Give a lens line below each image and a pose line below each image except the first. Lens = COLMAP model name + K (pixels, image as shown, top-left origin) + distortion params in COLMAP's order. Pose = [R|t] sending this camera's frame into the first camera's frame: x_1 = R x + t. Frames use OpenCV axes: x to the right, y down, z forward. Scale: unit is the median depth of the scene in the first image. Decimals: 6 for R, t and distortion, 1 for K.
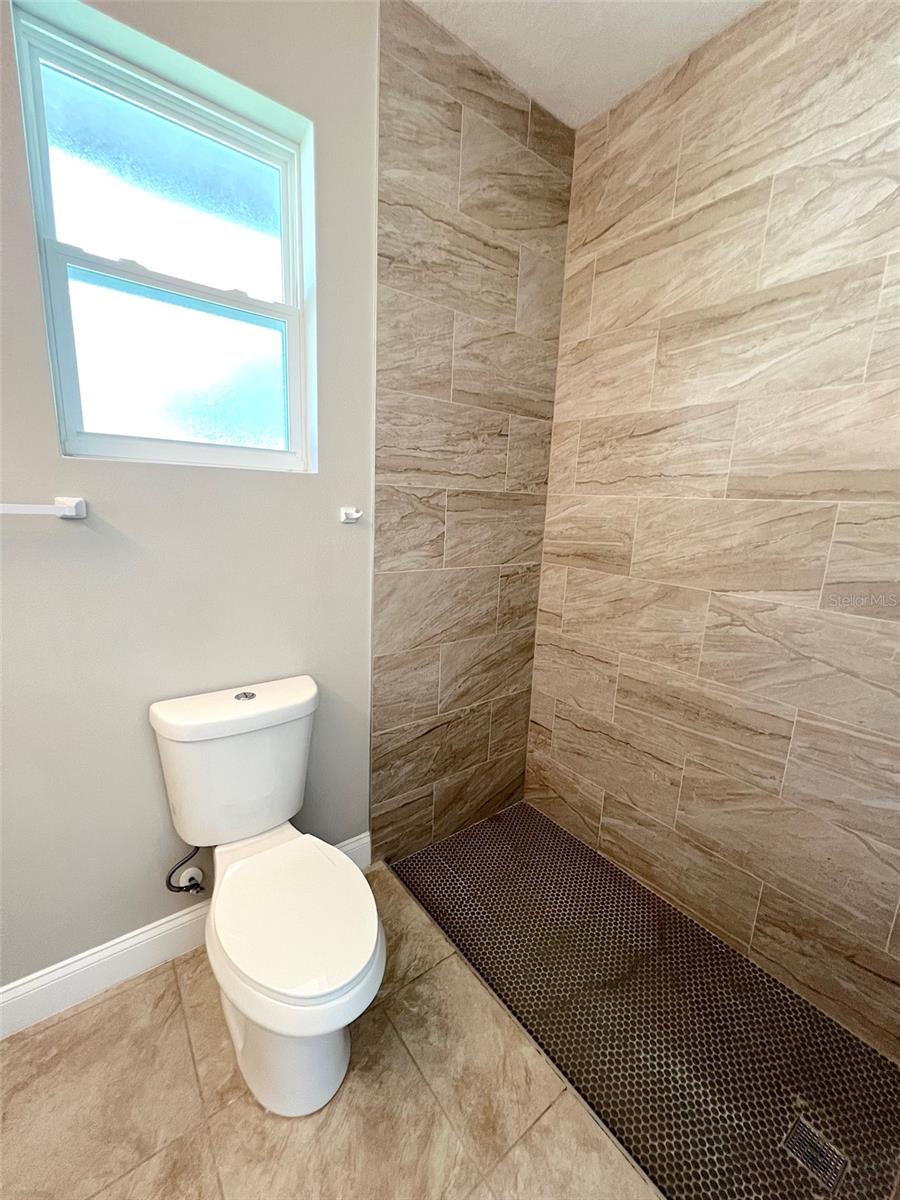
lens RADIAL K [[482.1, 0, 449.2], [0, 482.1, 599.2], [0, 0, 1]] dist [-0.004248, 0.001341]
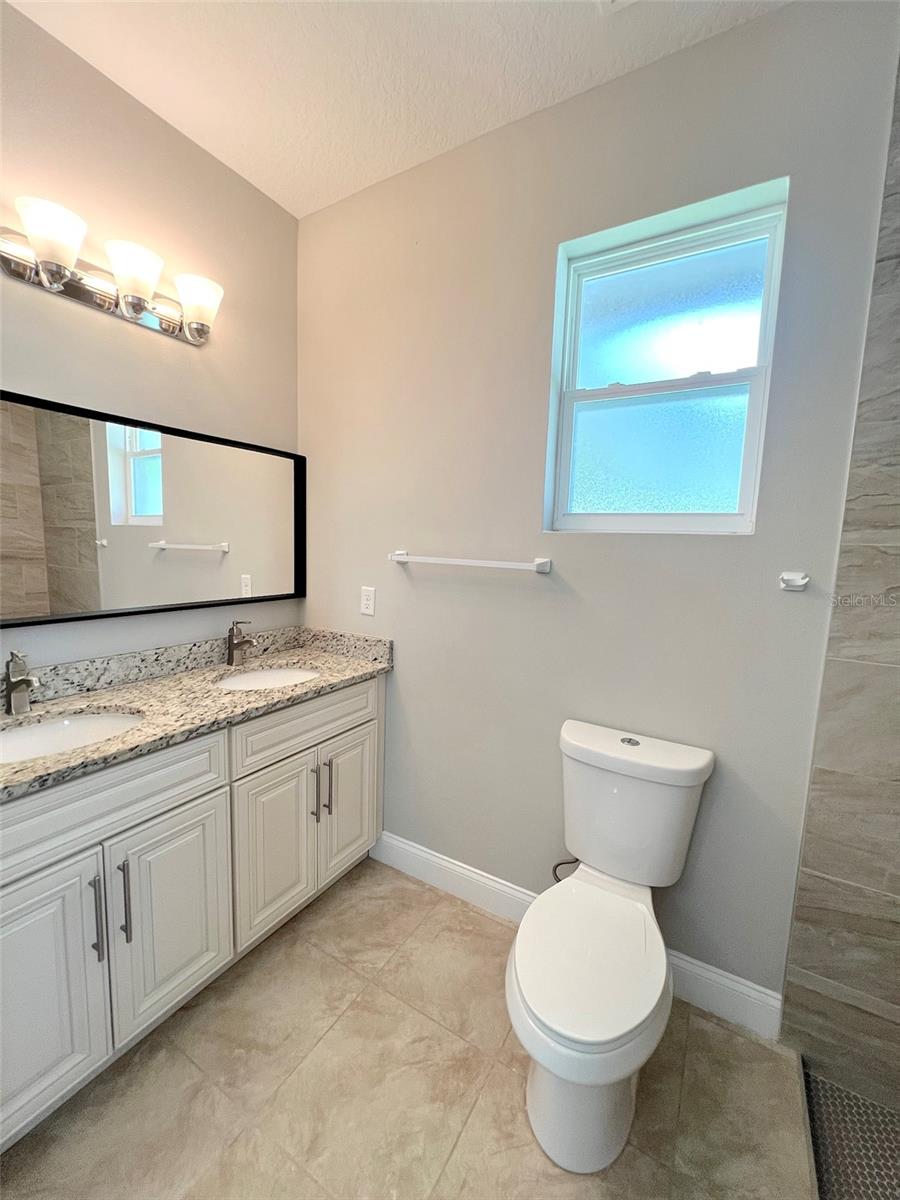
lens RADIAL K [[481.1, 0, 452.3], [0, 481.1, 603.1], [0, 0, 1]] dist [-0.002259, 0.000048]
pose [[0.376843, 0.083142, -0.922538, 0.332644], [-0.206284, 0.978484, 0.003920, -0.019184], [0.903015, 0.188827, 0.385886, 0.149673]]
